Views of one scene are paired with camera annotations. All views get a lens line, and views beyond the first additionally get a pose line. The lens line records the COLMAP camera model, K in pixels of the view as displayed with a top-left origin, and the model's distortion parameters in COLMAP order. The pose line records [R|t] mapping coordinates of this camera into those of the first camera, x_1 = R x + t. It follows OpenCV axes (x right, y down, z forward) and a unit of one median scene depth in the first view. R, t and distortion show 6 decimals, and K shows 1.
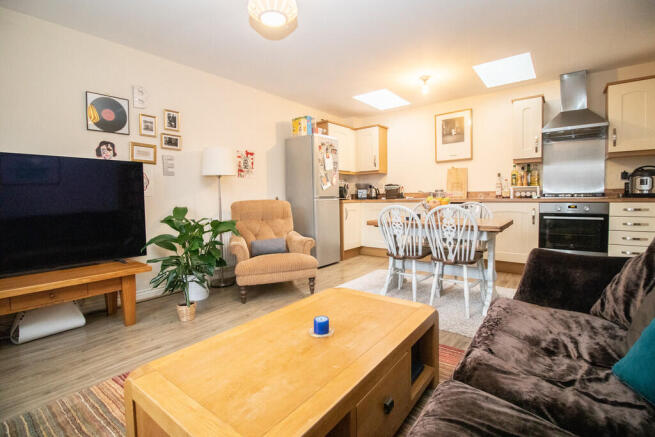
lens RADIAL K [[308.1, 0, 320.7], [0, 308.1, 209.4], [0, 0, 1]] dist [-0.009381, -0.005821]
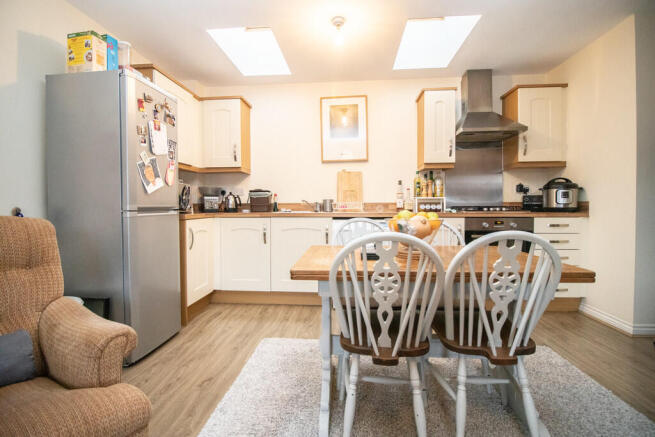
lens RADIAL K [[308.1, 0, 327.6], [0, 308.1, 211.9], [0, 0, 1]] dist [-0.009381, -0.005821]
pose [[0.827209, 0.001768, 0.561892, -0.027511], [0.013845, 0.999627, -0.023528, -0.019725], [-0.561724, 0.027242, 0.826876, 0.445949]]
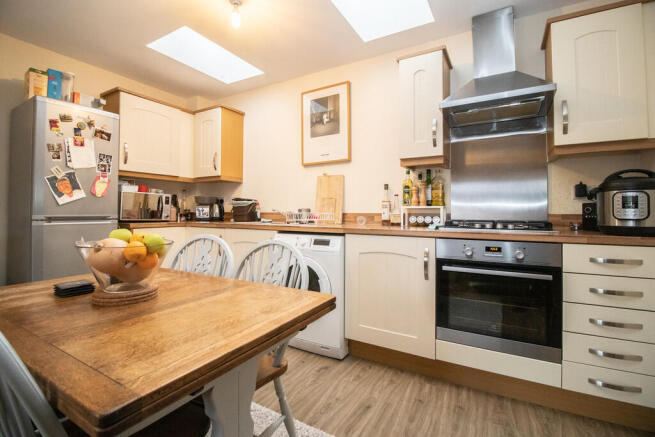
lens RADIAL K [[308.1, 0, 321.2], [0, 308.1, 205.7], [0, 0, 1]] dist [-0.009381, -0.005821]
pose [[0.989565, 0.023695, 0.142125, 0.369889], [-0.014528, 0.997767, -0.065194, -0.033827], [-0.143353, 0.062449, 0.987699, 0.422428]]
